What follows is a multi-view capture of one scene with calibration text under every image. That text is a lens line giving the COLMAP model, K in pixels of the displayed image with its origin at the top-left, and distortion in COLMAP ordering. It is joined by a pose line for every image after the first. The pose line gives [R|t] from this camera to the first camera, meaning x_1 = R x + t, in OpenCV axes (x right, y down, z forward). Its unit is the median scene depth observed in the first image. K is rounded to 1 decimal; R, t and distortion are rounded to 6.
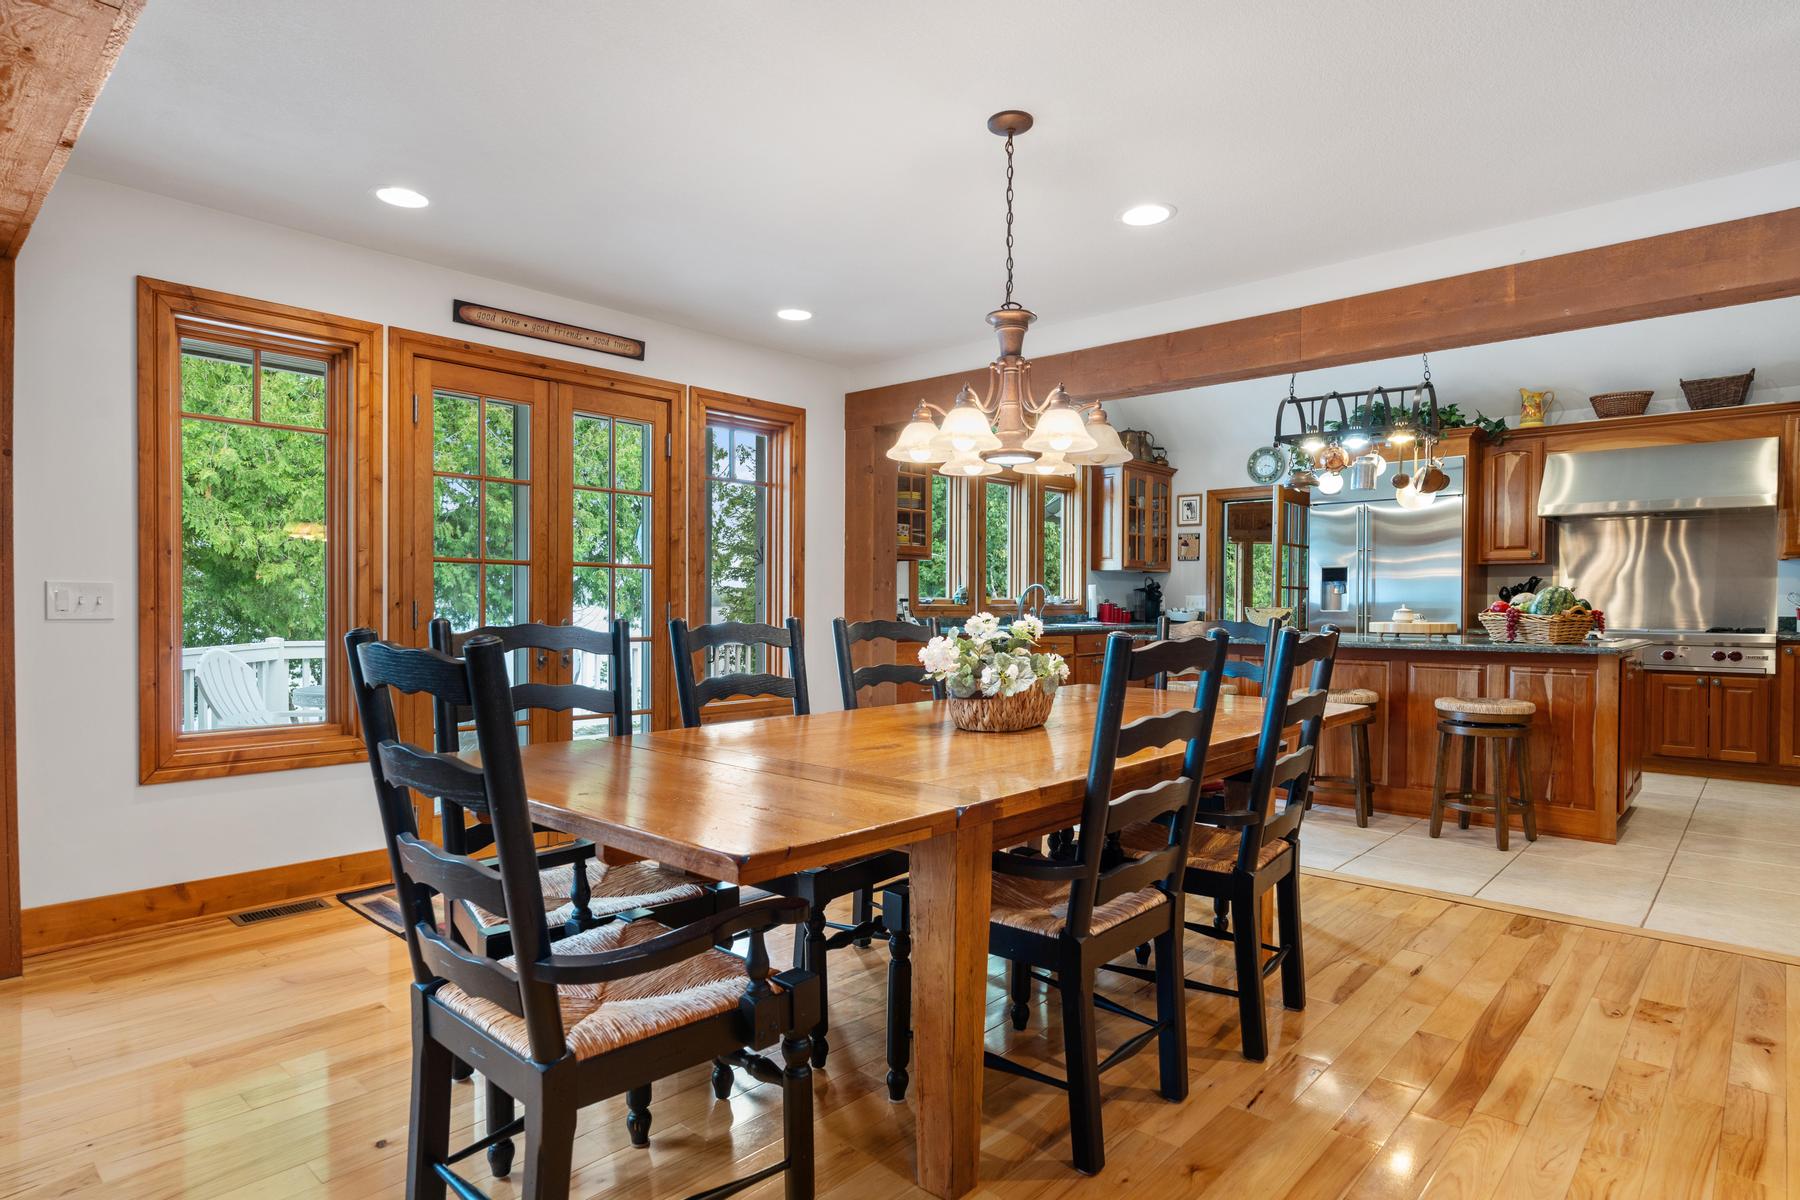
lens RADIAL K [[962.6, 0, 895.2], [0, 962.6, 616.2], [0, 0, 1]] dist [-0.003511, 0.000241]
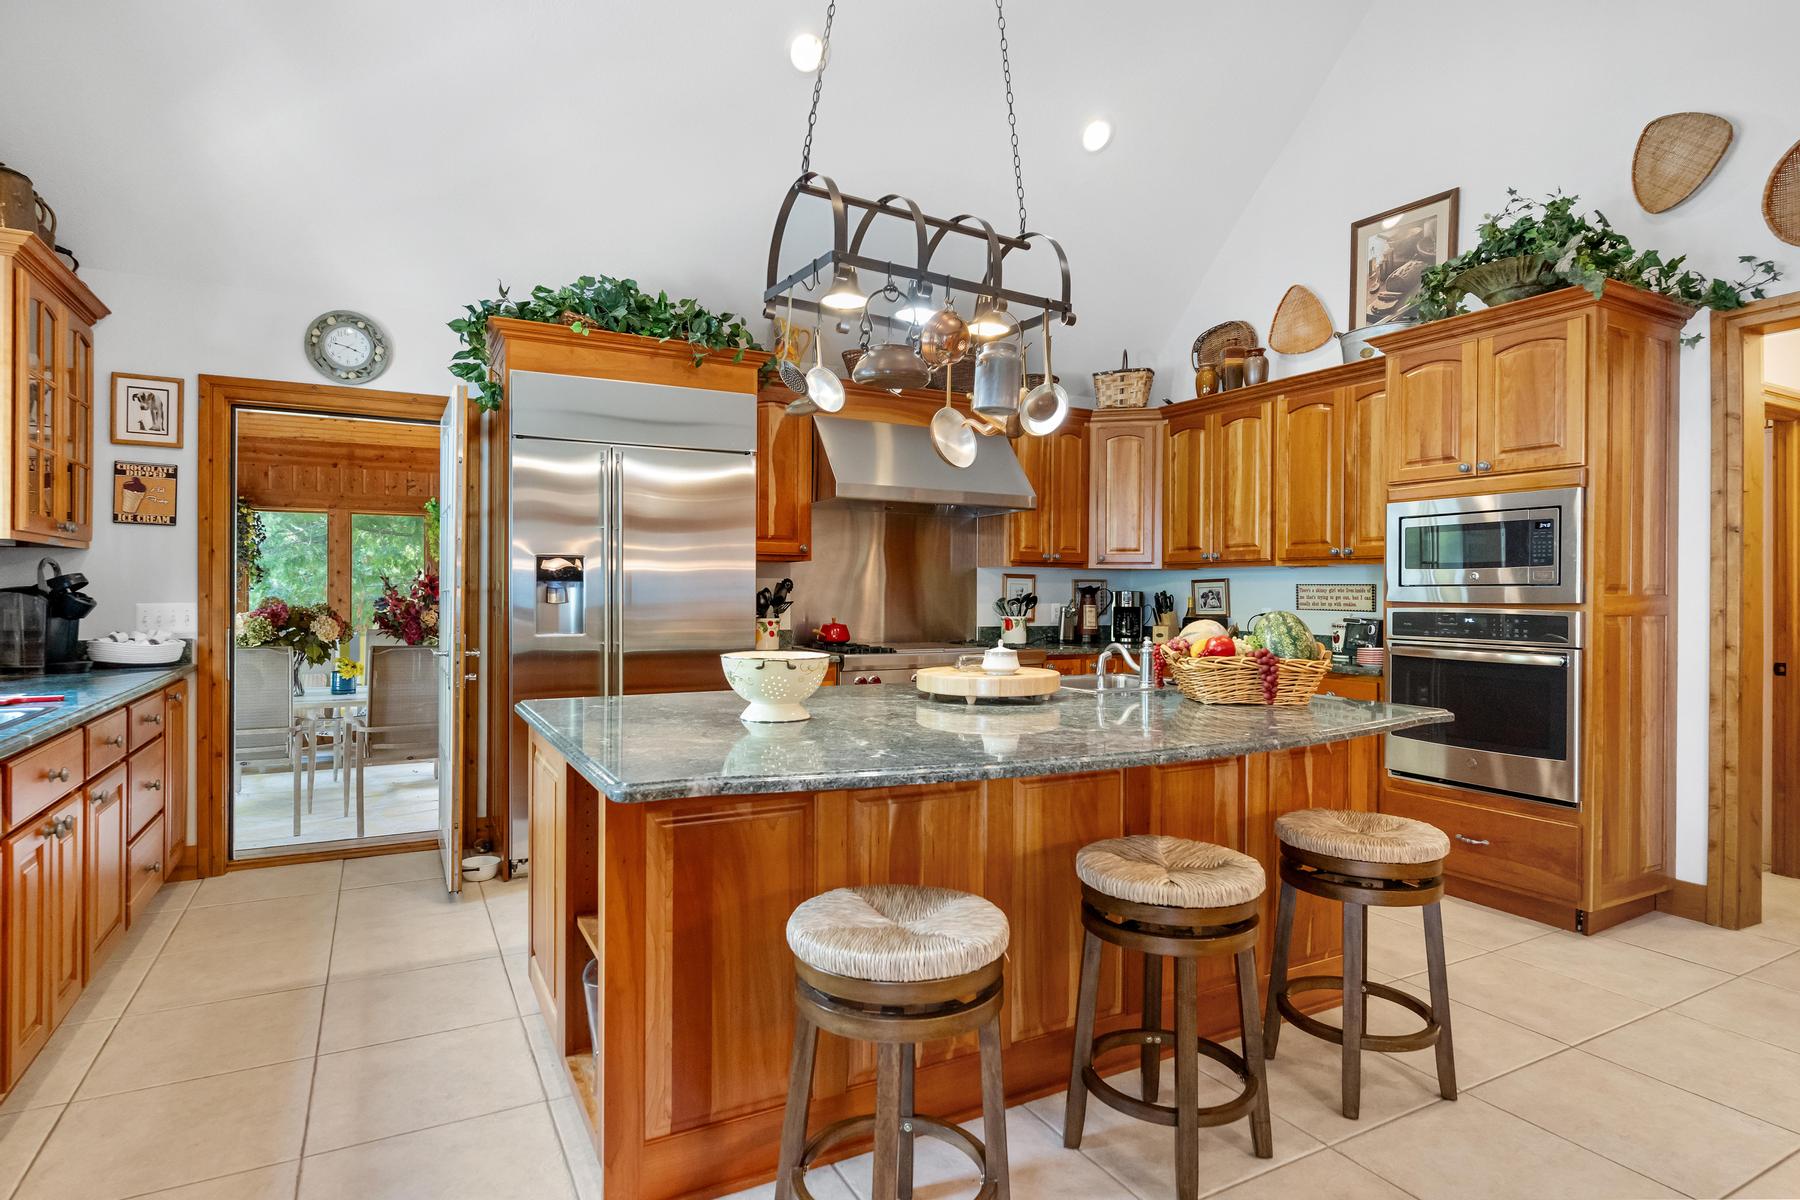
lens RADIAL K [[962.6, 0, 906.3], [0, 962.6, 589.1], [0, 0, 1]] dist [-0.003511, 0.000241]
pose [[0.310892, 0.000037, 0.950445, -0.006308], [0.009886, 0.999946, -0.003272, -0.033119], [-0.950394, 0.010413, 0.310875, 0.757521]]
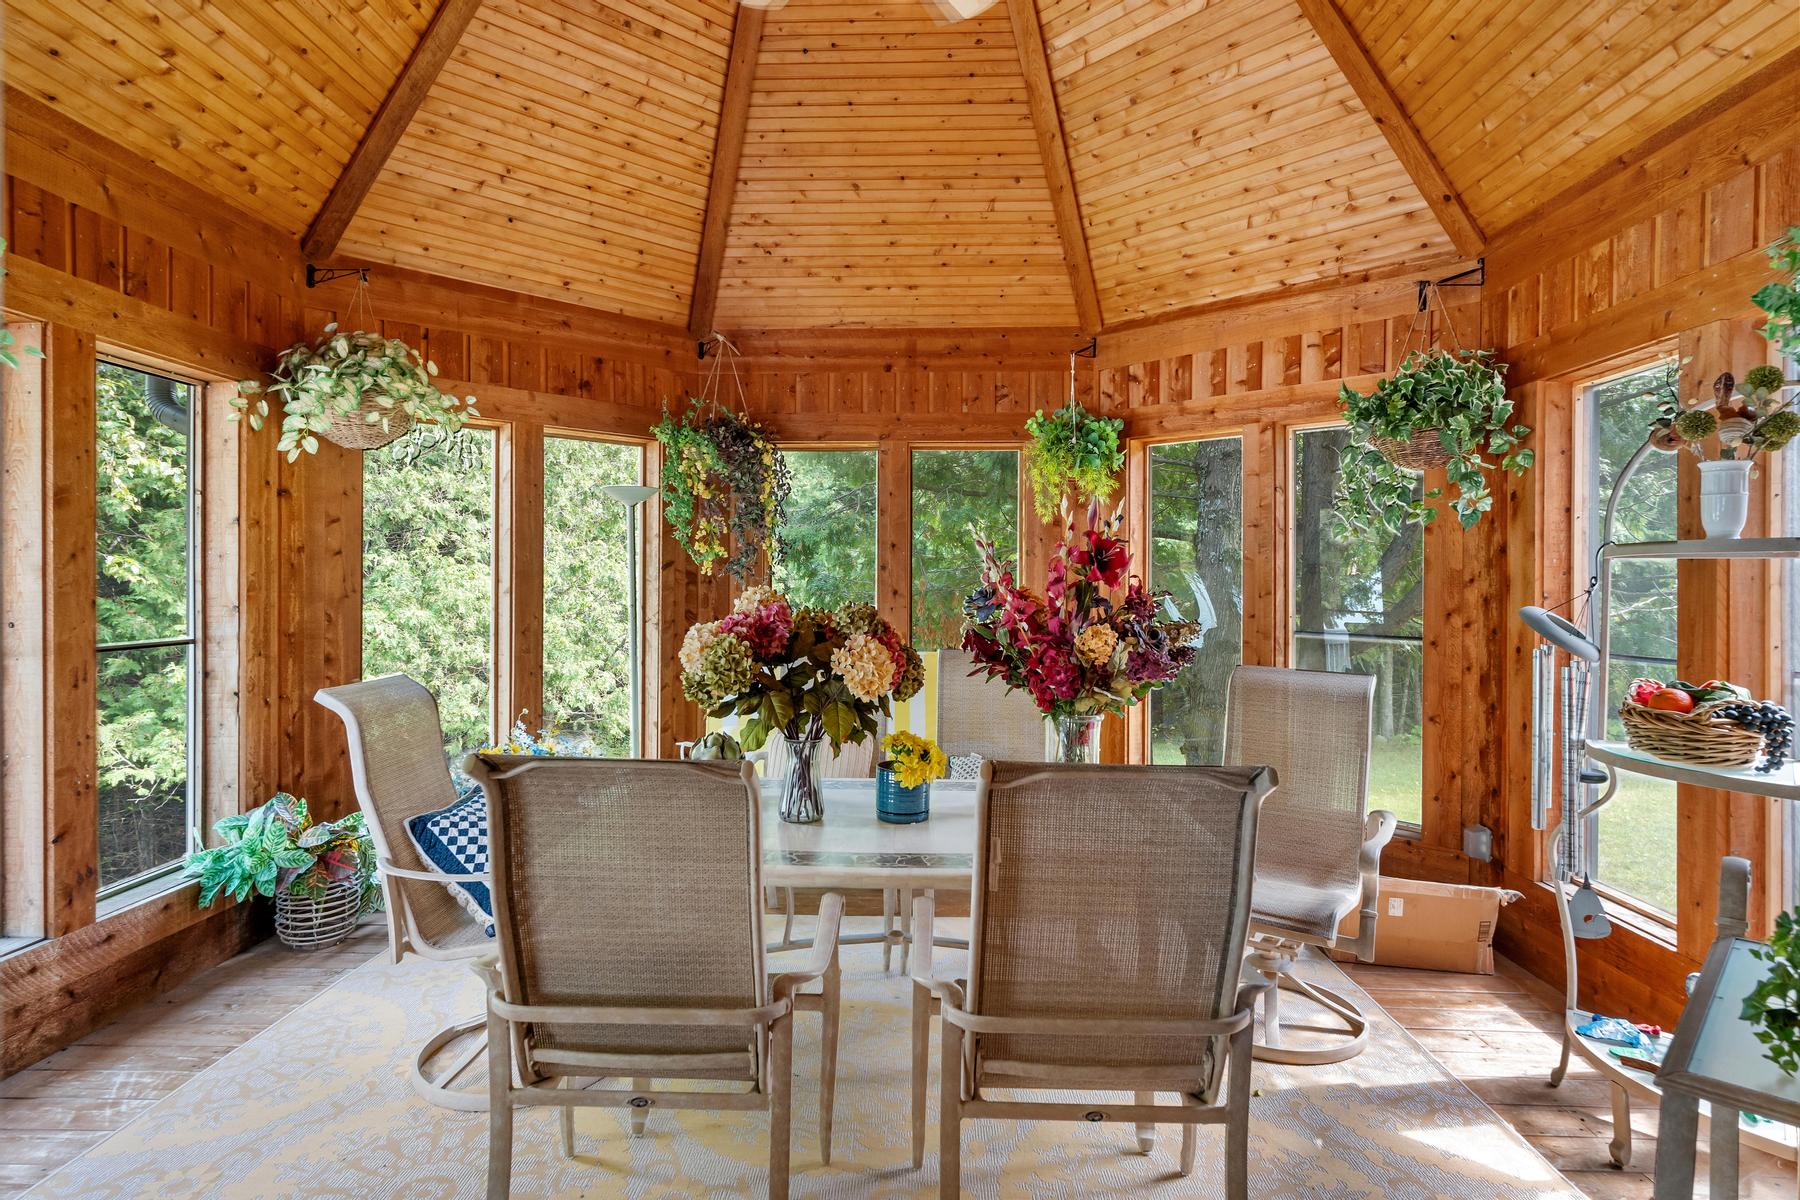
lens RADIAL K [[962.6, 0, 896.8], [0, 962.6, 591.7], [0, 0, 1]] dist [-0.003511, 0.000241]
pose [[0.750515, -0.010074, 0.660777, 0.246612], [0.009096, 0.999947, 0.004913, -0.033863], [-0.660791, 0.002323, 0.750567, 1.043824]]
